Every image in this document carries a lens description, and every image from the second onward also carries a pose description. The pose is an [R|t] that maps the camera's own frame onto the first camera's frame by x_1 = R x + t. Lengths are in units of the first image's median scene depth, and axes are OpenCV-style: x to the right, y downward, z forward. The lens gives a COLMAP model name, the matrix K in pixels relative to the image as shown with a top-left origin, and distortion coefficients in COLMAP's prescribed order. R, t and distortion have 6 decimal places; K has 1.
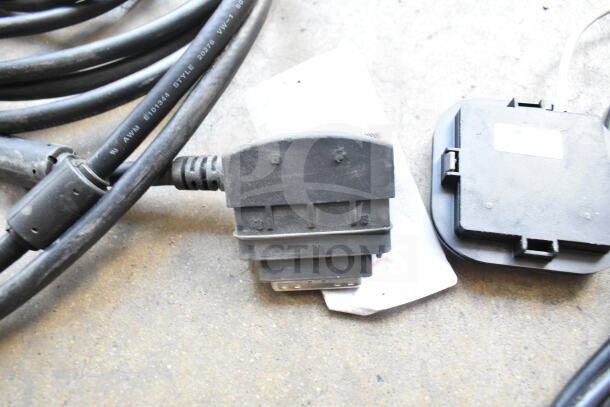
lens RADIAL K [[459.7, 0, 301.0], [0, 459.7, 201.3], [0, 0, 1]] dist [-0.033315, 0.016030]
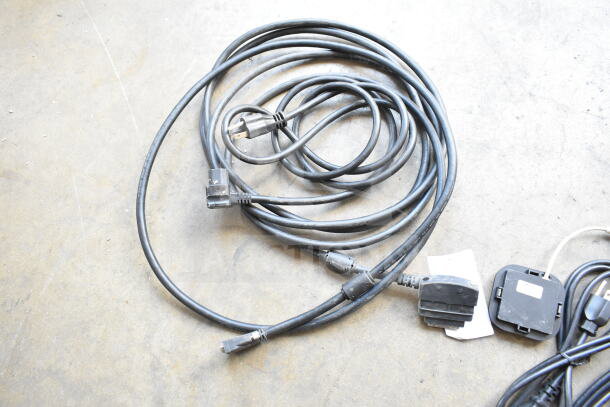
lens RADIAL K [[459.7, 0, 303.9], [0, 459.7, 198.3], [0, 0, 1]] dist [-0.033315, 0.016030]
pose [[0.982589, 0.137774, -0.124648, -0.585164], [-0.120826, 0.983505, 0.134610, -0.899090], [0.141138, -0.117205, 0.983027, -1.873602]]
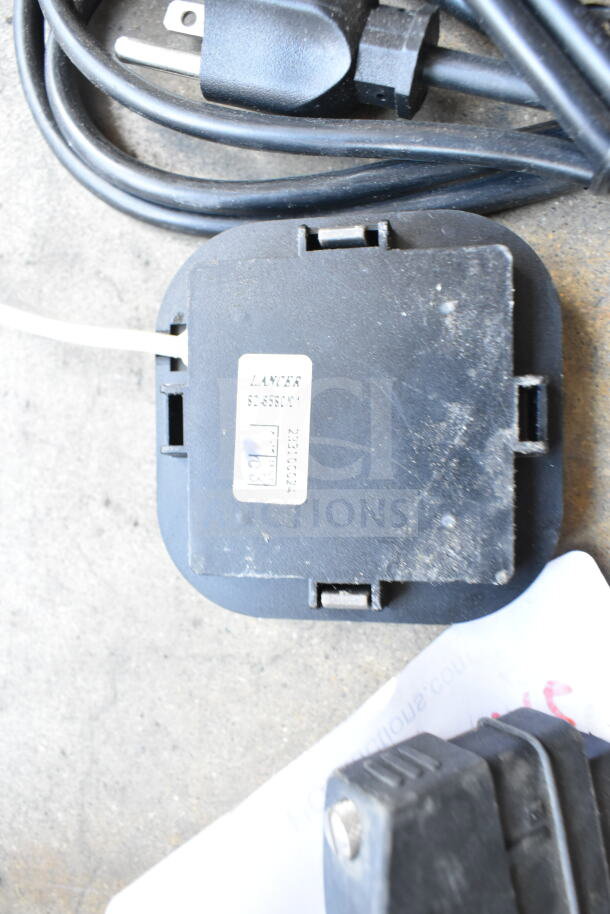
lens RADIAL K [[688.9, 0, 300.8], [0, 688.9, 457.4], [0, 0, 1]] dist [-0.033315, 0.016030]
pose [[-0.132516, -0.987987, 0.079505, 0.424342], [0.966529, -0.111026, 0.231292, -0.271126], [-0.219686, 0.107494, 0.969630, 0.358752]]
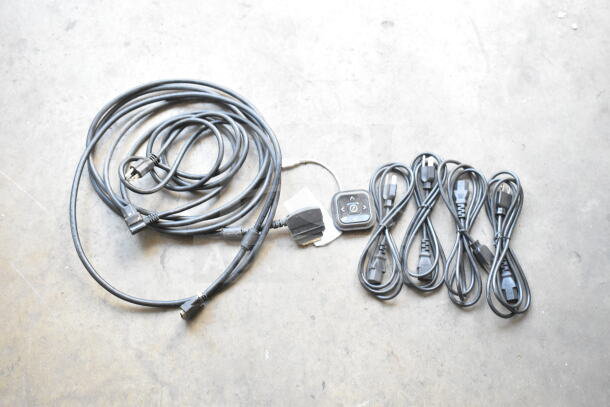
lens RADIAL K [[748.8, 0, 304.6], [0, 748.8, 199.2], [0, 0, 1]] dist [-0.066378, 0.000000]
pose [[0.959120, -0.259373, 0.113204, -0.743993], [0.257448, 0.965776, 0.031561, -0.454487], [-0.117516, -0.001127, 0.993070, -6.145916]]
